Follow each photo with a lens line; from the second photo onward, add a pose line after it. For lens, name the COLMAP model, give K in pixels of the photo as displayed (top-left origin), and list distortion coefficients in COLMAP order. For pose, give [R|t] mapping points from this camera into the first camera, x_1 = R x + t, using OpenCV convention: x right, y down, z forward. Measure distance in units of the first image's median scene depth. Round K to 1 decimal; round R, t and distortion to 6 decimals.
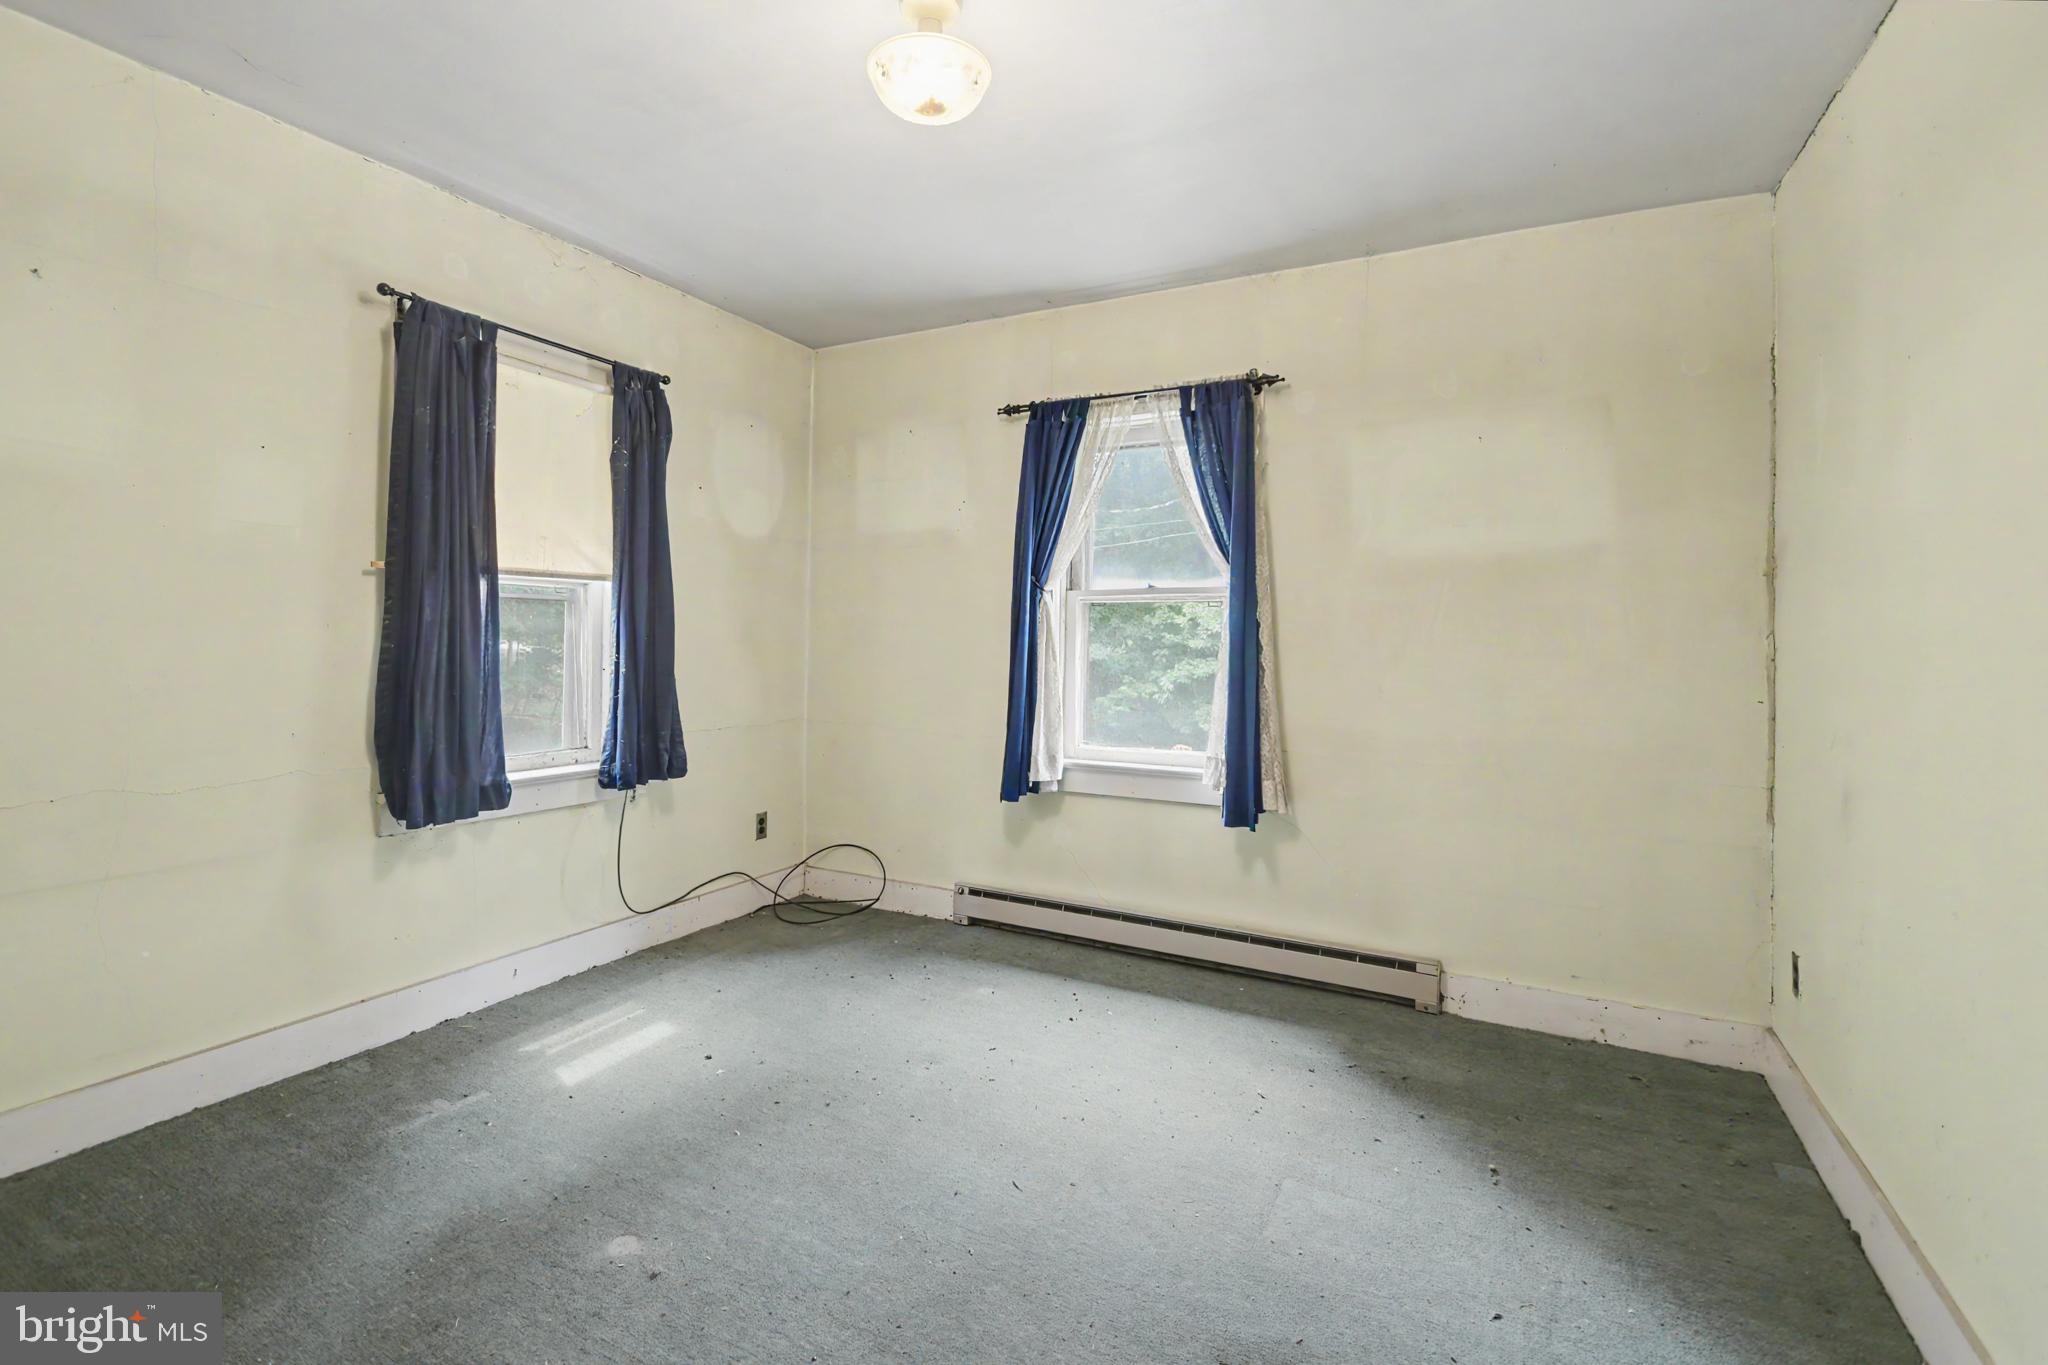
lens RADIAL K [[937.4, 0, 1013.8], [0, 937.4, 650.6], [0, 0, 1]] dist [-0.000179, -0.020114]
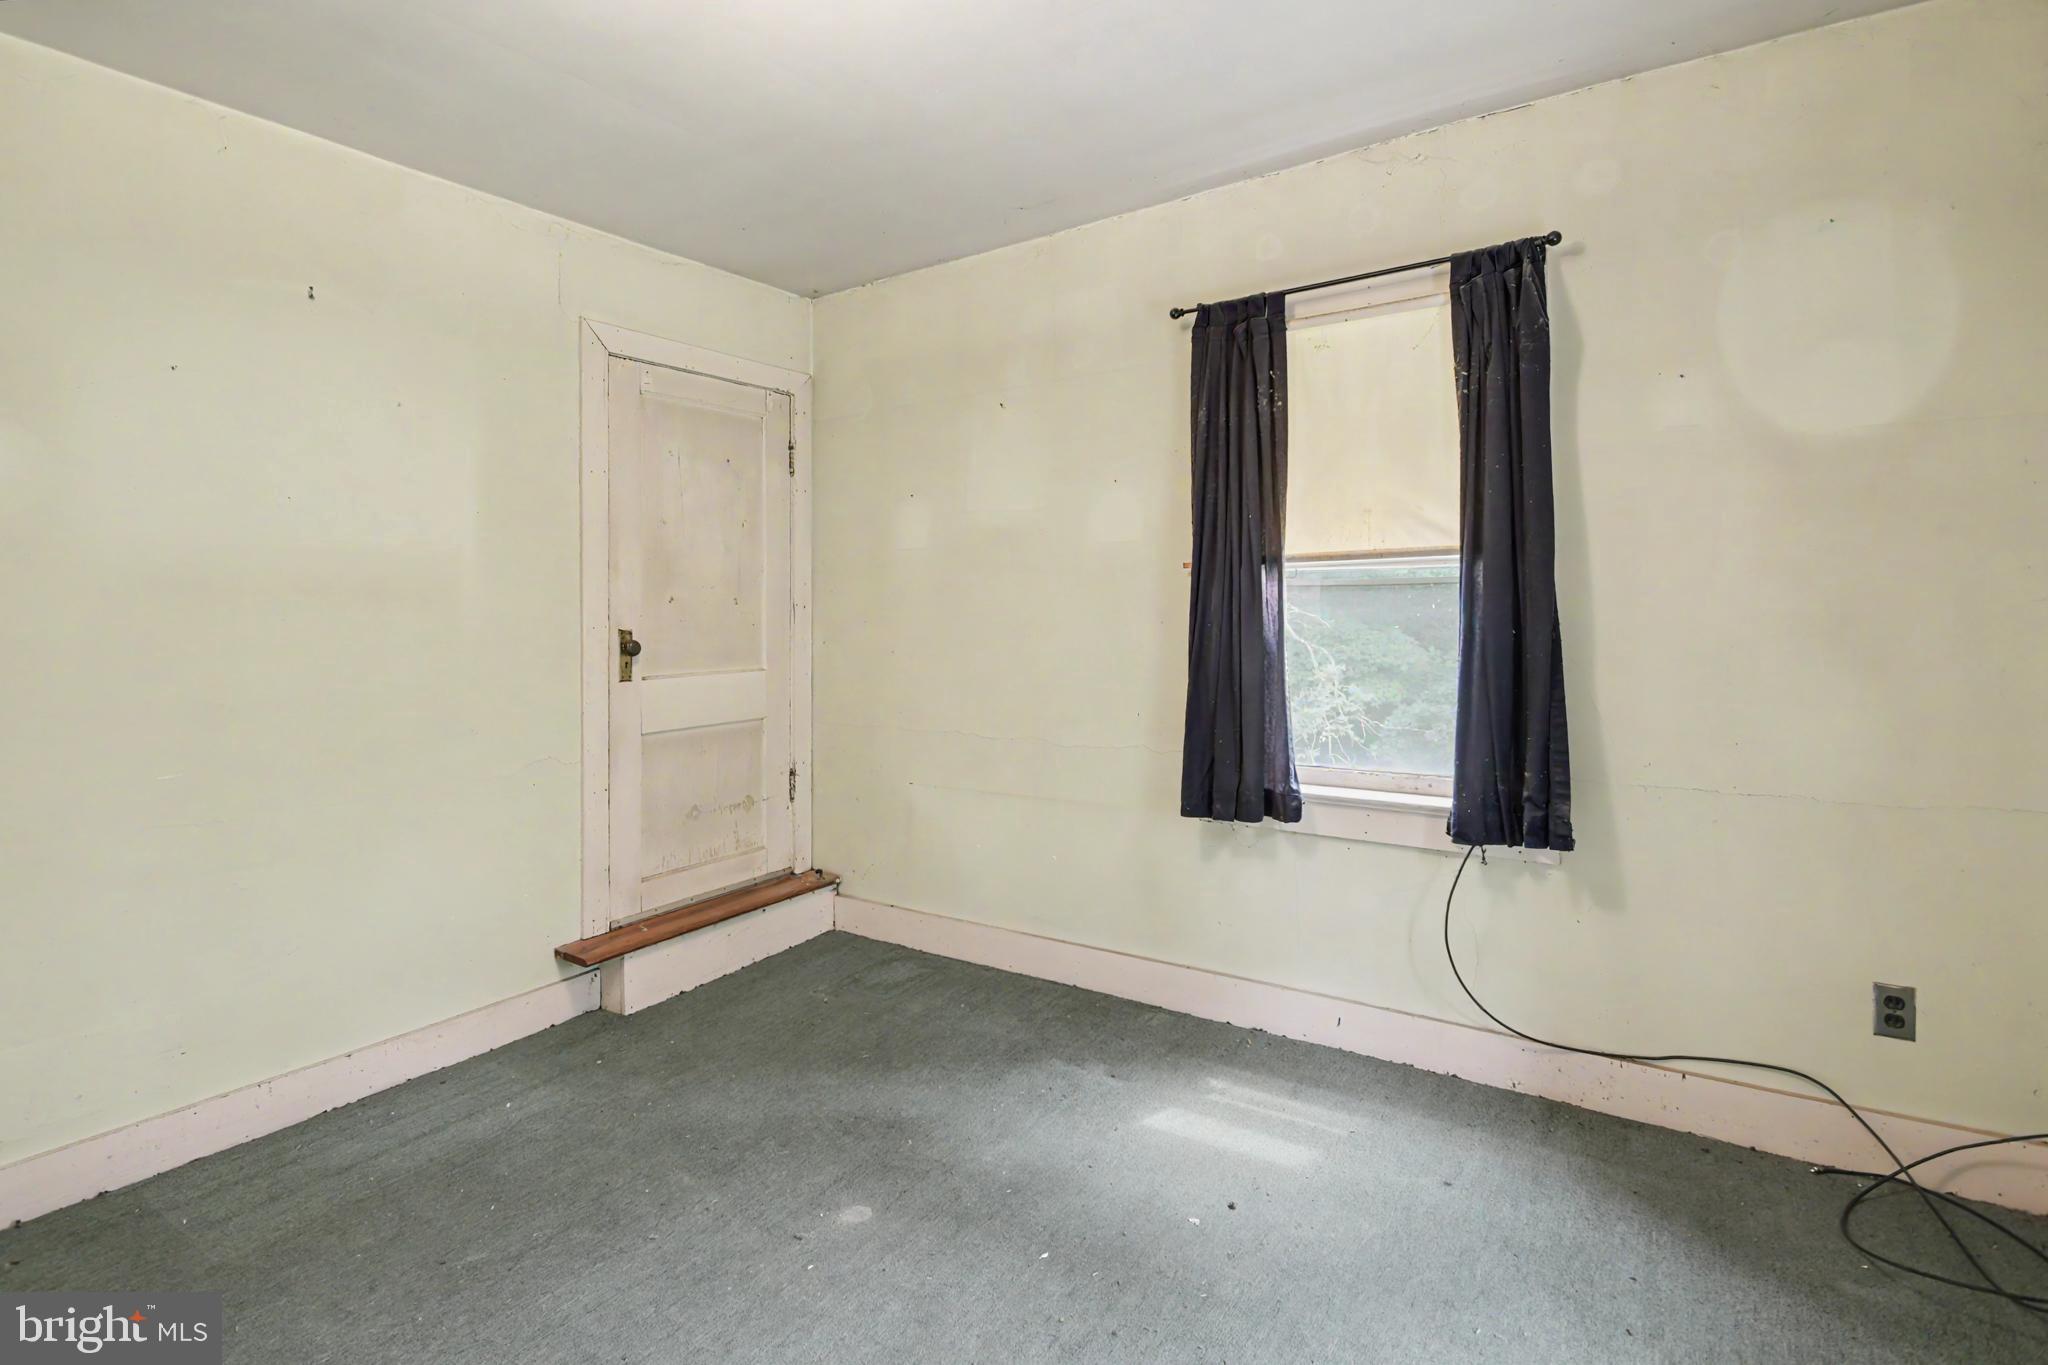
lens RADIAL K [[992.0, 0, 1020.5], [0, 992.0, 617.6], [0, 0, 1]] dist [0.014630, -0.025028]
pose [[-0.144073, -0.017979, -0.989404, 0.439071], [-0.010243, 0.999808, -0.016677, -0.009203], [0.989514, 0.007732, -0.144230, 0.876854]]
